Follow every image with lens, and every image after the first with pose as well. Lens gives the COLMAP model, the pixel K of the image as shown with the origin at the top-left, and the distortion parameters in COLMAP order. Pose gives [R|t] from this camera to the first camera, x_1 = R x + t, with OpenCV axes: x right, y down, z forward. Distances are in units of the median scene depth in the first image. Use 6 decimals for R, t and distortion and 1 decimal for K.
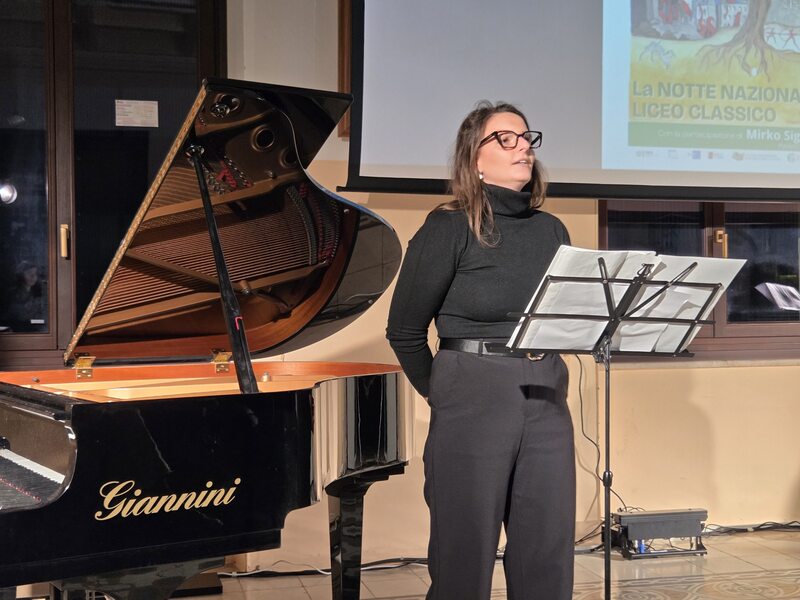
lens RADIAL K [[1075.6, 0, 392.0], [0, 1075.6, 296.5], [0, 0, 1]] dist [0.075607, 0.000000]
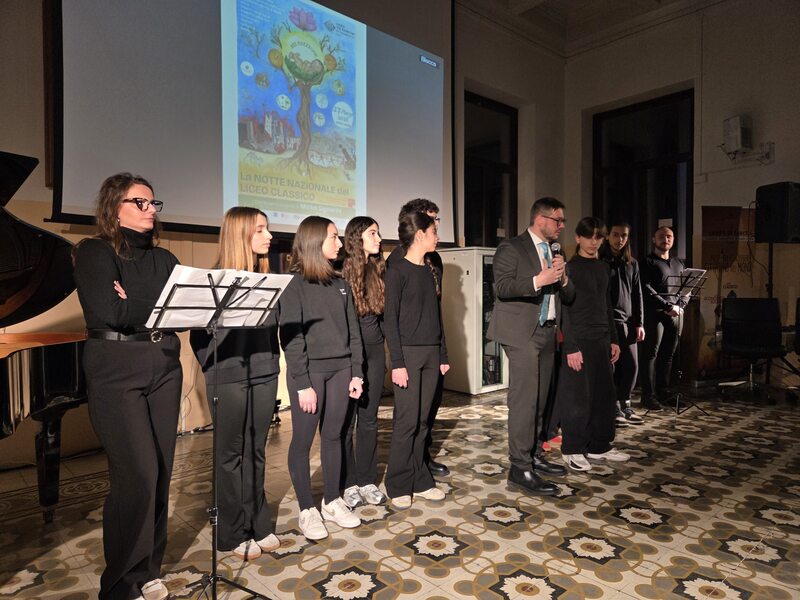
lens RADIAL K [[541.5, 0, 404.6], [0, 541.5, 299.9], [0, 0, 1]] dist [0.056449, -0.041339]
pose [[0.879783, -0.010087, 0.475268, 0.034282], [-0.003740, 0.999597, 0.028139, -0.011793], [-0.475360, -0.026534, 0.879391, 0.063556]]
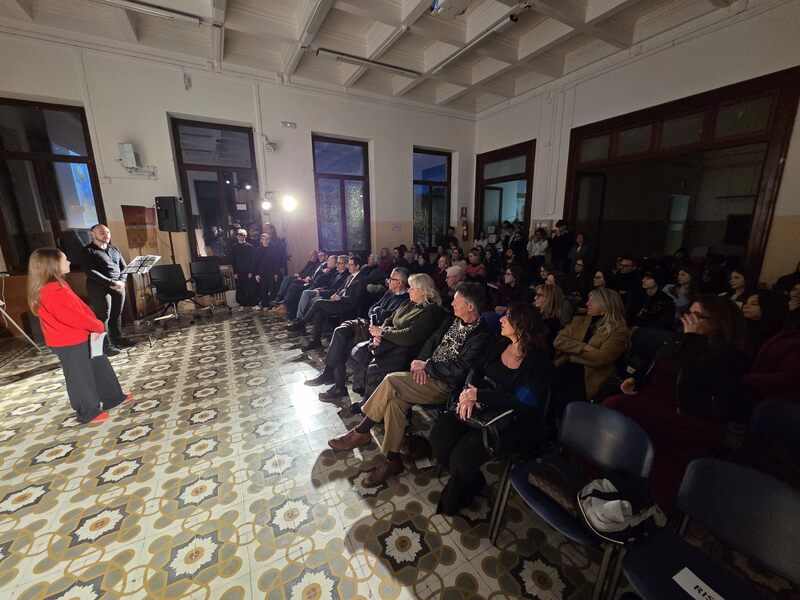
lens RADIAL K [[327.6, 0, 402.4], [0, 327.6, 296.1], [0, 0, 1]] dist [0.004223, -0.000341]
pose [[-0.264566, -0.196526, 0.944130, -0.168229], [-0.003187, 0.979188, 0.202931, -0.156406], [-0.964362, 0.050680, -0.259687, 0.298281]]
